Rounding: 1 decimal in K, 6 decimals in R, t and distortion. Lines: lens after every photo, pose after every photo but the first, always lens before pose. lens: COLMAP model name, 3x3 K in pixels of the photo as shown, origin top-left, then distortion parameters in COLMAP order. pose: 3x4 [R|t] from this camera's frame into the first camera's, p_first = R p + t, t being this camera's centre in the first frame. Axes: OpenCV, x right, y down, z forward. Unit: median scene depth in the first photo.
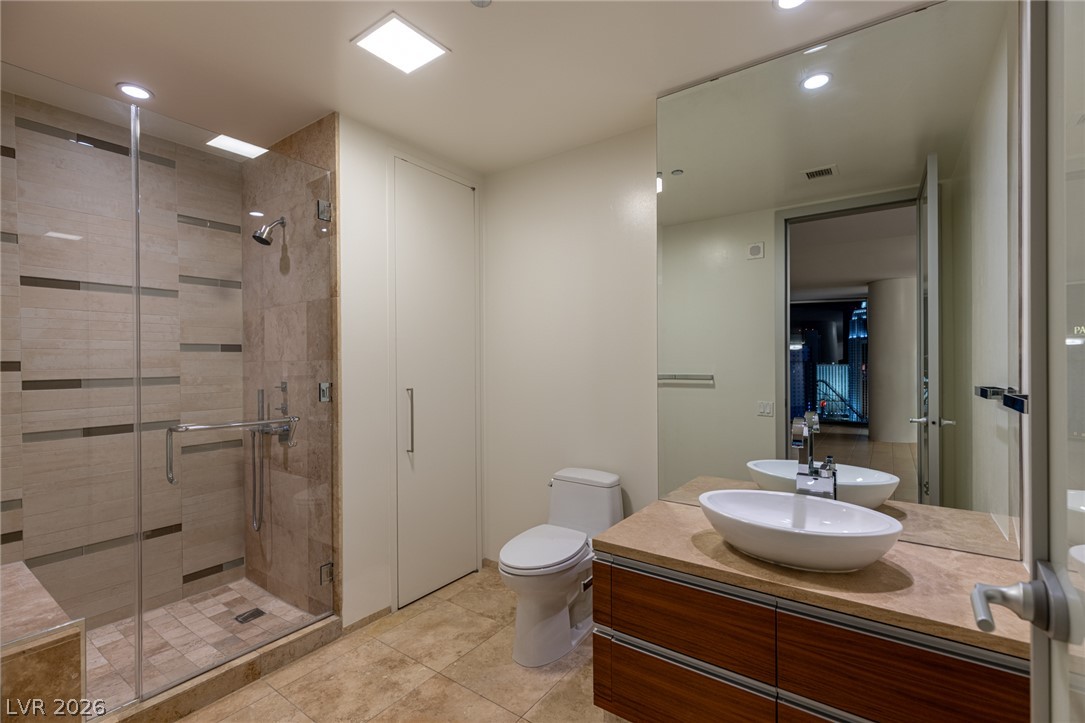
lens RADIAL K [[489.4, 0, 544.5], [0, 489.4, 361.0], [0, 0, 1]] dist [0.016032, -0.000479]
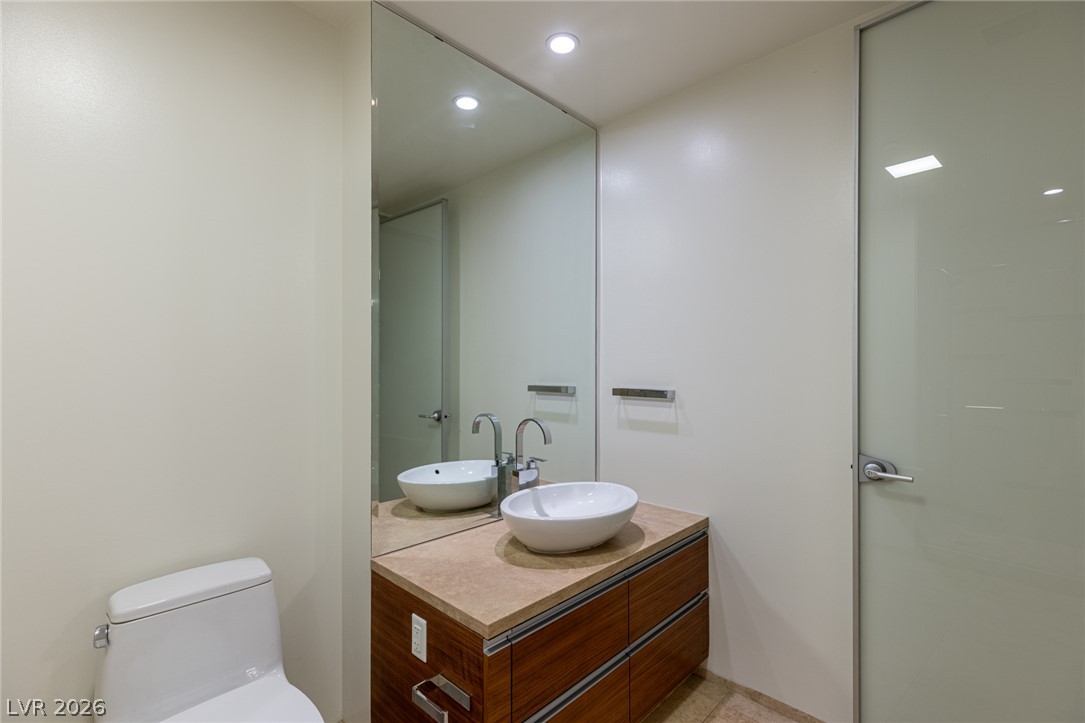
lens RADIAL K [[489.4, 0, 543.1], [0, 489.4, 366.7], [0, 0, 1]] dist [0.016032, -0.000479]
pose [[0.146029, 0.008678, 0.989242, -0.536361], [-0.001822, 0.999962, -0.008503, 0.006705], [-0.989279, -0.000561, 0.146039, 0.768847]]
